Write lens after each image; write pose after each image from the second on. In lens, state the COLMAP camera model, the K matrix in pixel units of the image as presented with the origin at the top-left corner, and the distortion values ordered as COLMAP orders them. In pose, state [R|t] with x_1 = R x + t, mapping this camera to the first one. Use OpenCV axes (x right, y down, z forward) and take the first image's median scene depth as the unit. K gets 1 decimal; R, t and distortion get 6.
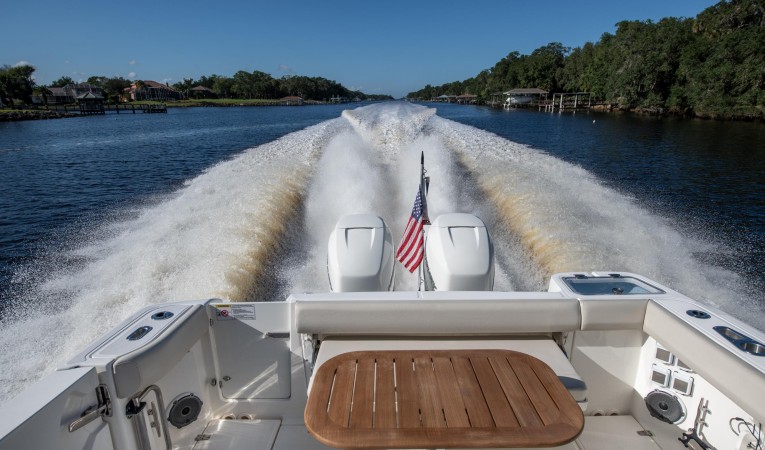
lens RADIAL K [[406.7, 0, 384.8], [0, 406.7, 226.2], [0, 0, 1]] dist [0.004138, -0.004810]
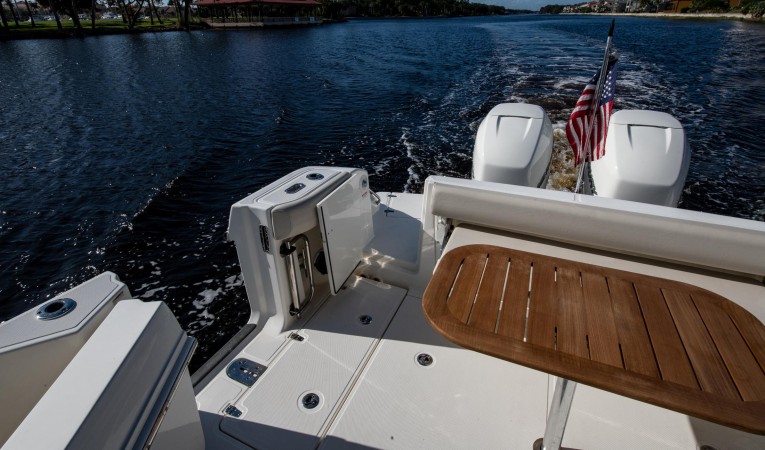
lens RADIAL K [[367.4, 0, 372.4], [0, 367.4, 191.8], [0, 0, 1]] dist [-0.000815, -0.001690]
pose [[0.907681, 0.160383, -0.387805, -0.007868], [-0.083030, 0.974456, 0.208666, 0.040478], [0.411366, -0.157203, 0.897812, 0.168700]]
